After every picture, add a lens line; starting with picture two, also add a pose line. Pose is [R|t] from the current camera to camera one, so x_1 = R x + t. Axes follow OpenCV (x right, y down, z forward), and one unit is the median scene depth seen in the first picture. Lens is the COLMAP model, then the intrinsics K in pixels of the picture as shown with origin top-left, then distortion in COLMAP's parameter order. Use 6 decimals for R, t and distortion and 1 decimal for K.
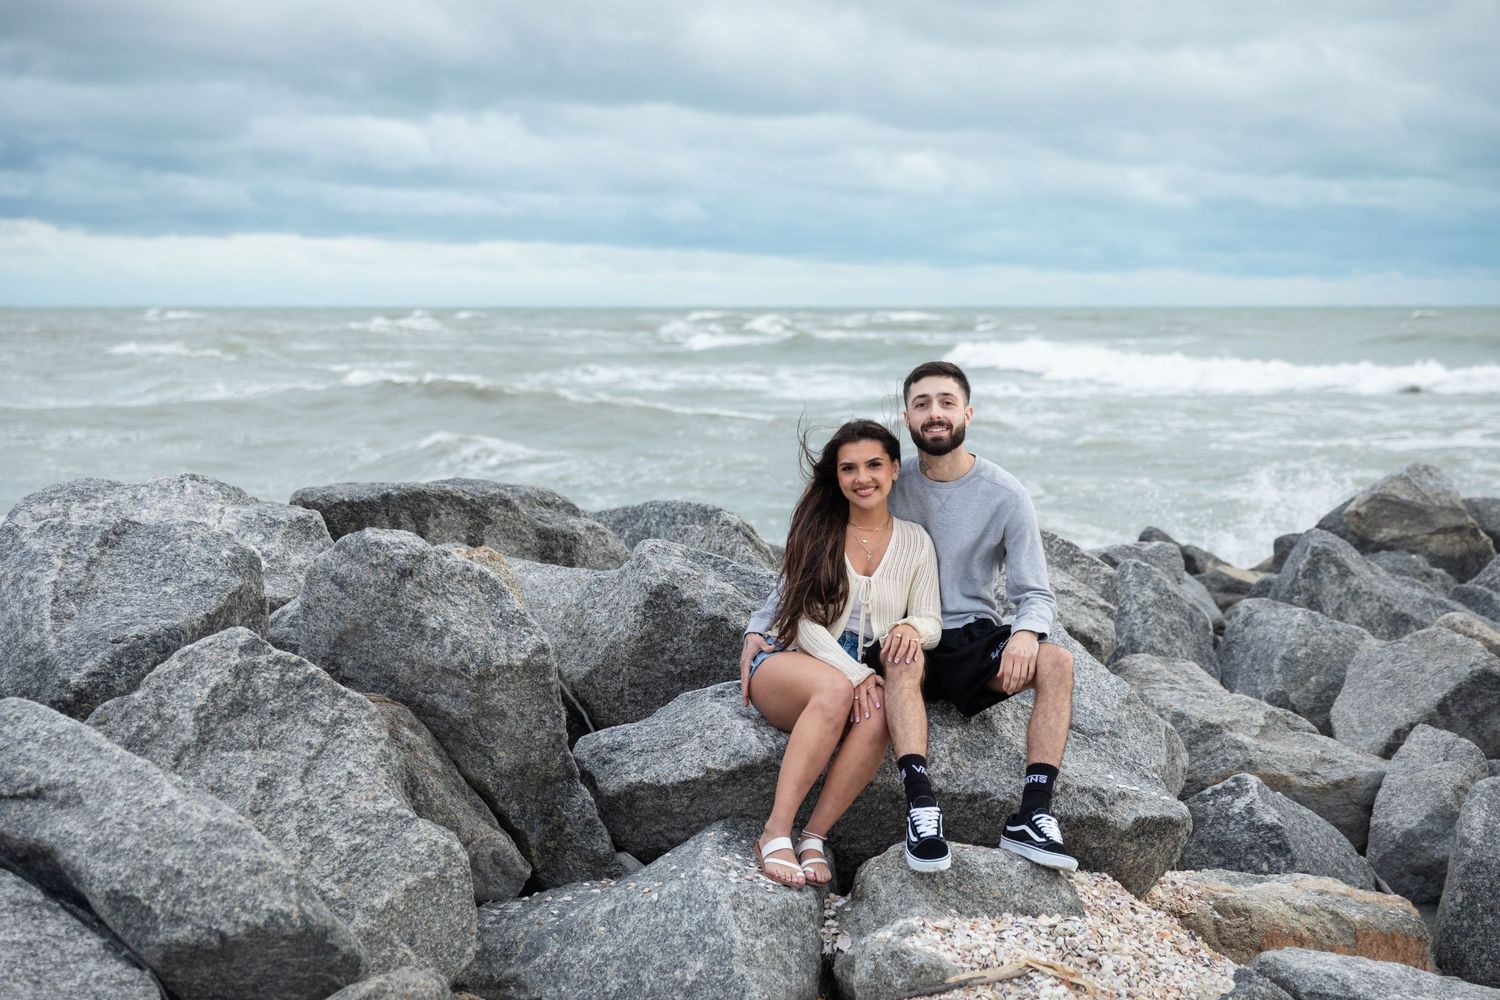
lens RADIAL K [[2546.6, 0, 750.0], [0, 2546.6, 500.0], [0, 0, 1]] dist [-0.000306, -0.005018]
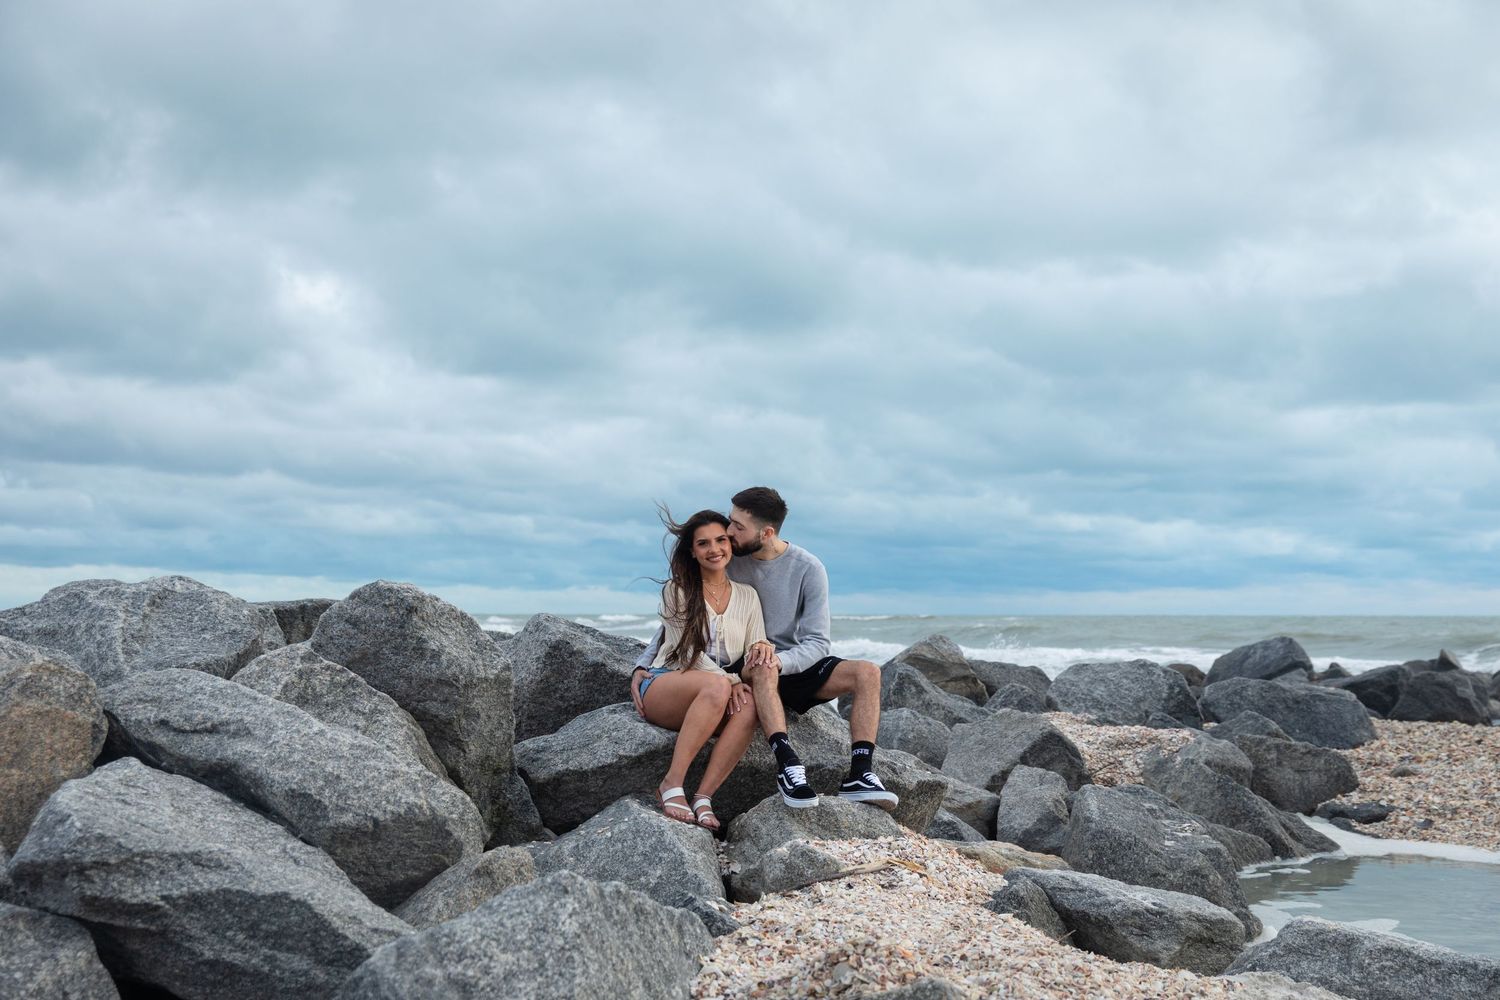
lens RADIAL K [[1821.9, 0, 750.0], [0, 1821.9, 500.0], [0, 0, 1]] dist [-0.002234, 0.003017]
pose [[0.971421, 0.016168, 0.236812, -0.190965], [0.017357, 0.990168, -0.138801, 0.109048], [-0.236728, 0.138945, 0.961590, 0.001836]]
